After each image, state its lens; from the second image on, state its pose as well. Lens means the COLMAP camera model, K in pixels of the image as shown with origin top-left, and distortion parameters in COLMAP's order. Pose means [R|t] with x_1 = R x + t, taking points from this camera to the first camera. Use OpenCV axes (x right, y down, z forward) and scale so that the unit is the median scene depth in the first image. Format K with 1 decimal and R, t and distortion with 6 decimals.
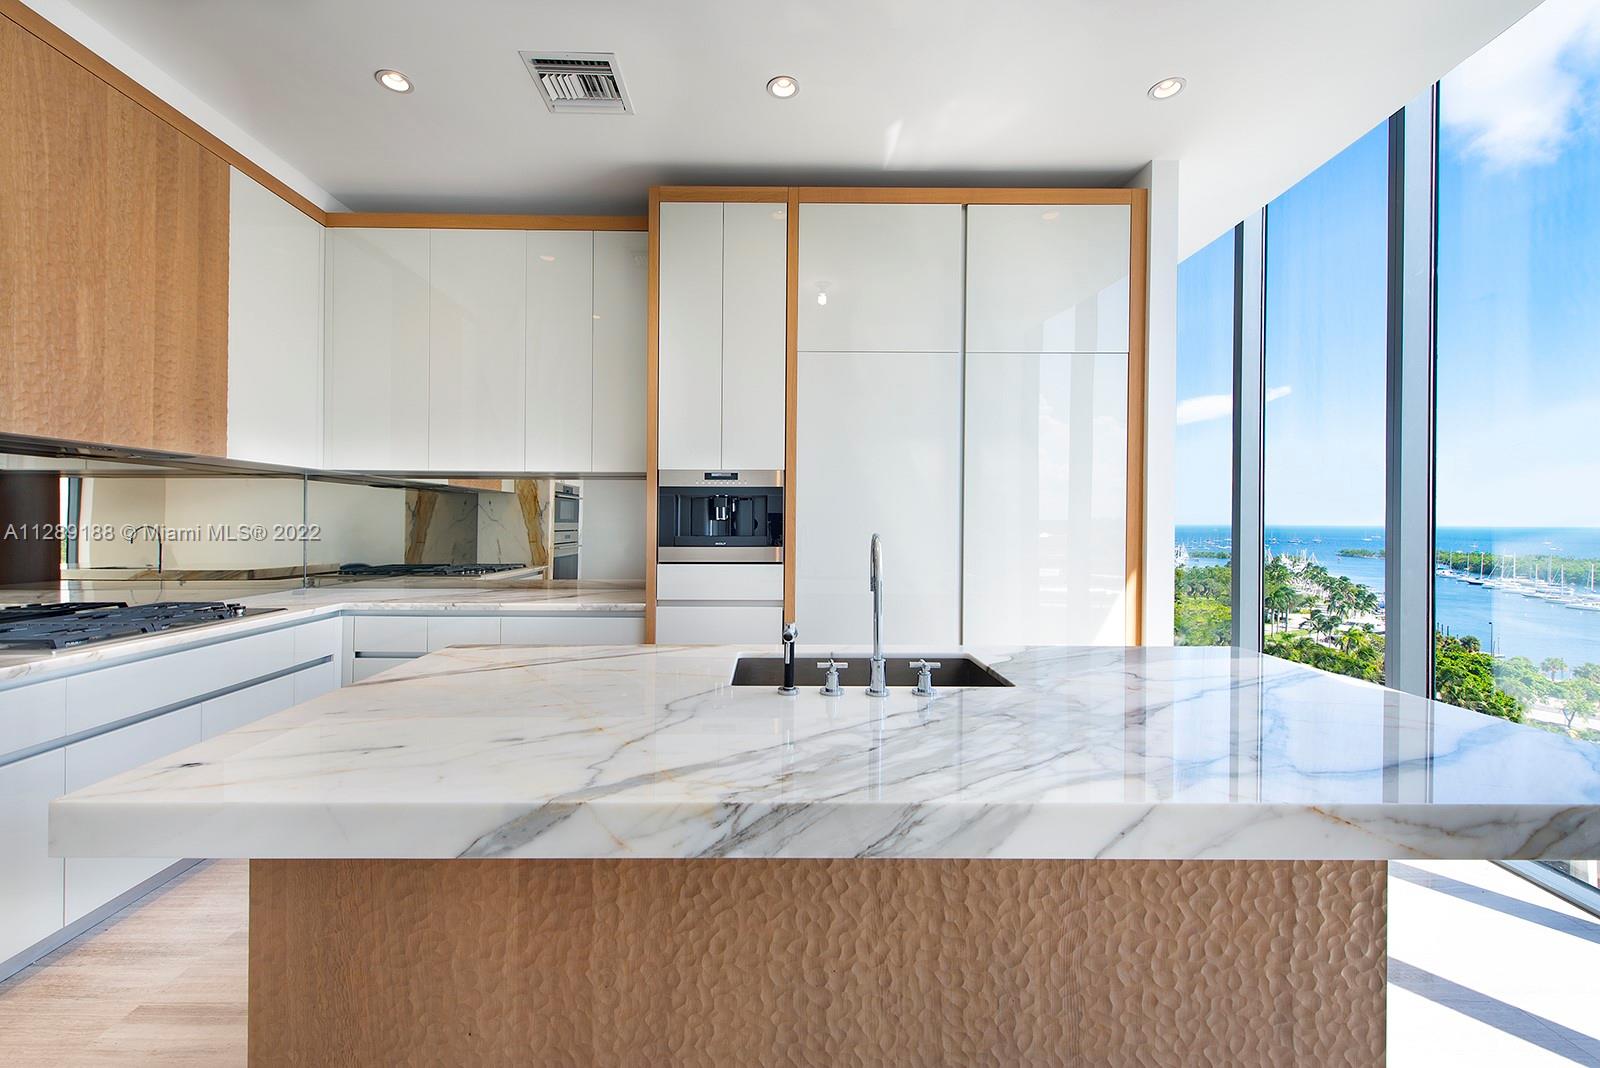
lens RADIAL K [[655.9, 0, 806.9], [0, 655.9, 520.2], [0, 0, 1]] dist [0.010835, -0.002451]
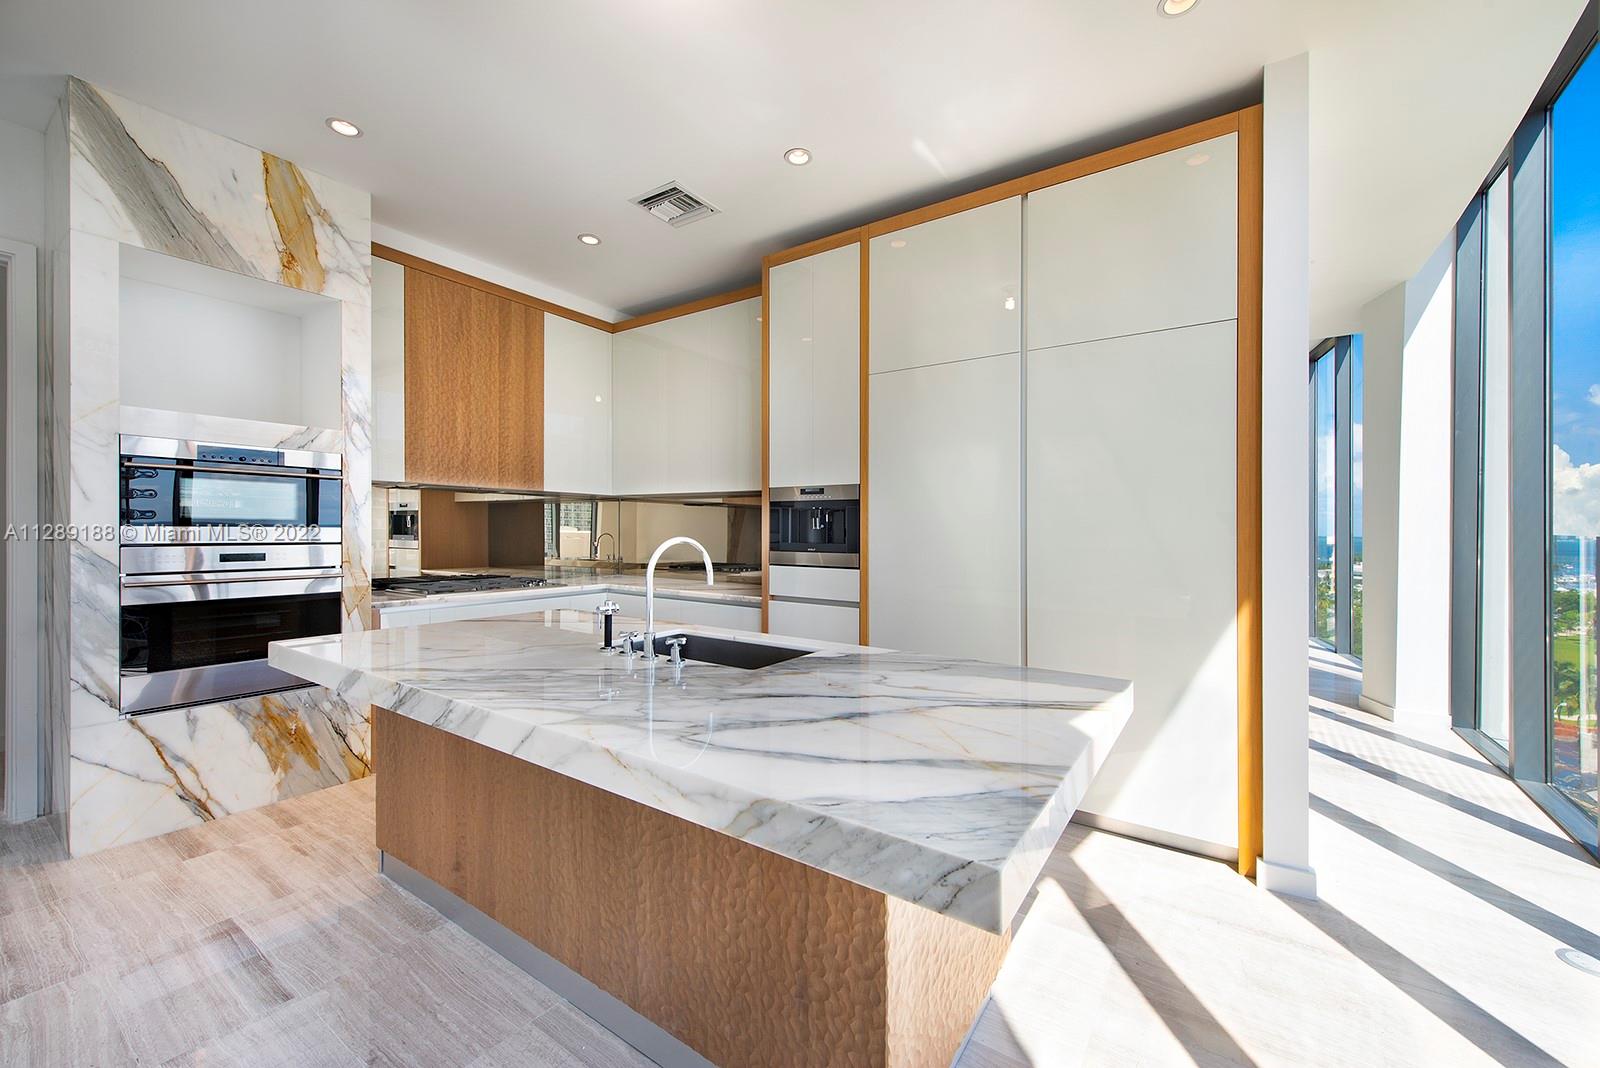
lens RADIAL K [[655.9, 0, 813.0], [0, 655.9, 530.6], [0, 0, 1]] dist [0.010835, -0.002451]
pose [[0.810810, 0.003026, -0.585302, 0.569227], [-0.004515, 0.999989, -0.001085, 0.004082], [0.585292, 0.003522, 0.810815, 0.063330]]
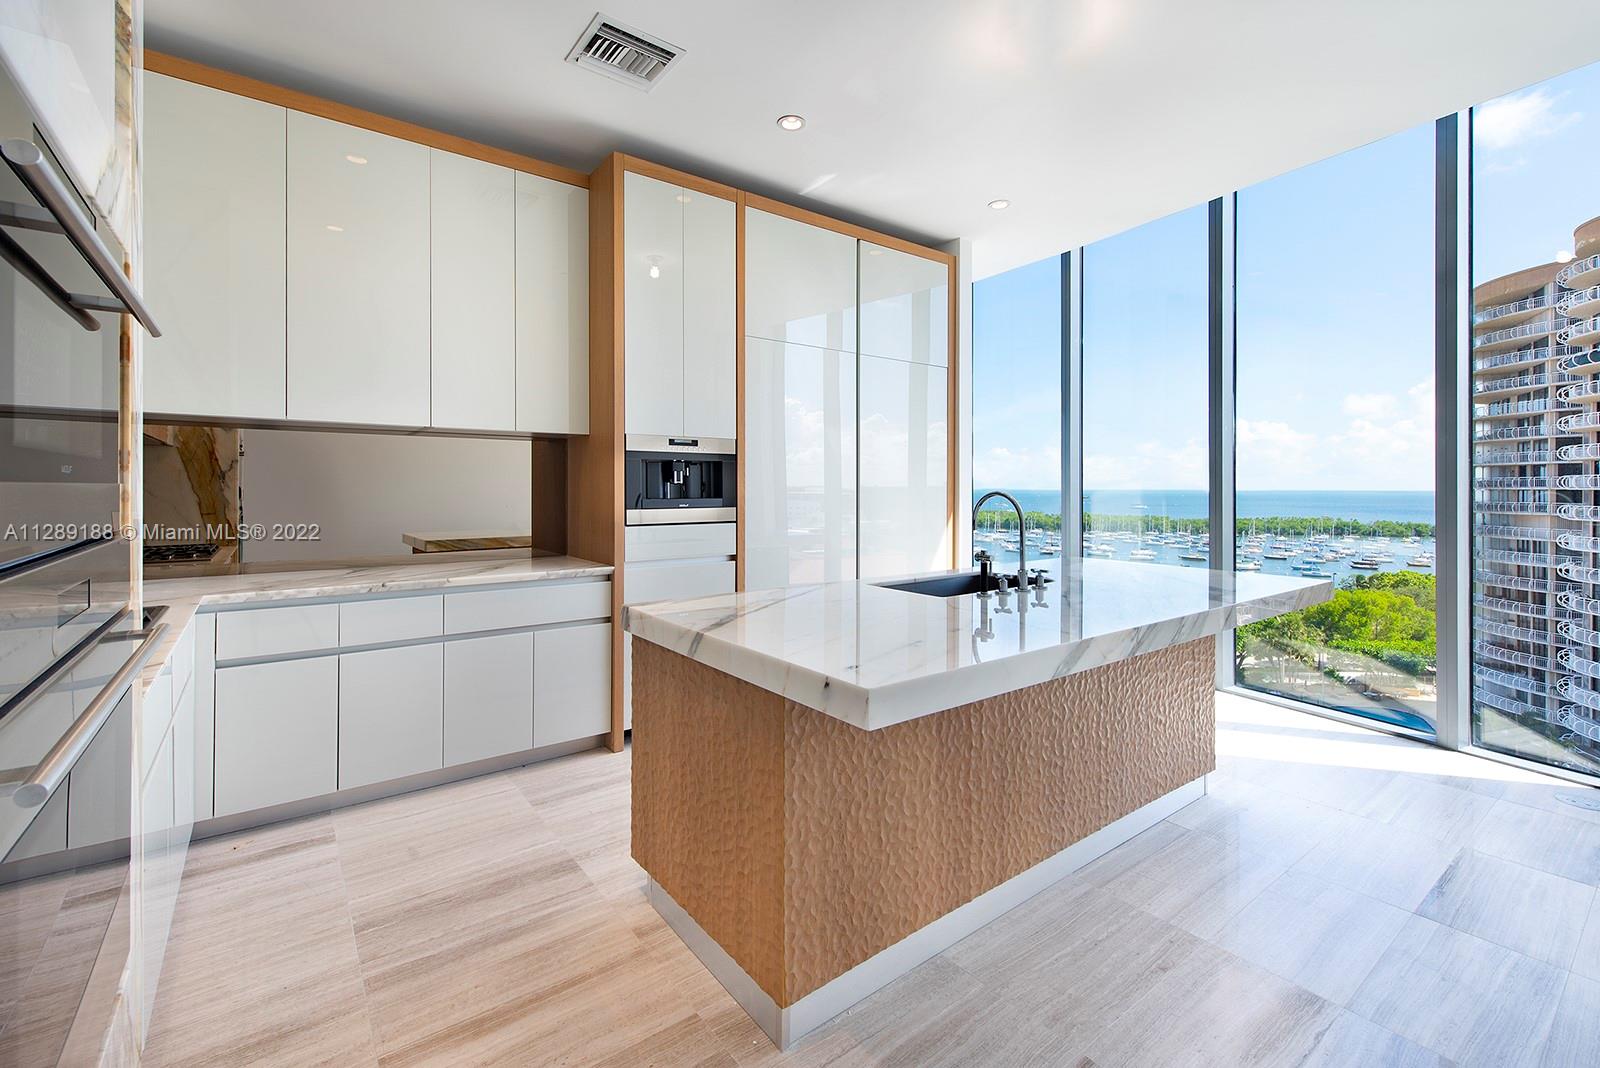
lens RADIAL K [[666.7, 0, 789.4], [0, 666.7, 492.5], [0, 0, 1]] dist [0.026571, -0.000133]
pose [[0.815659, -0.013828, 0.578368, -0.650607], [0.004648, 0.999839, 0.017350, -0.002994], [-0.578515, -0.011463, 0.815592, -0.003225]]
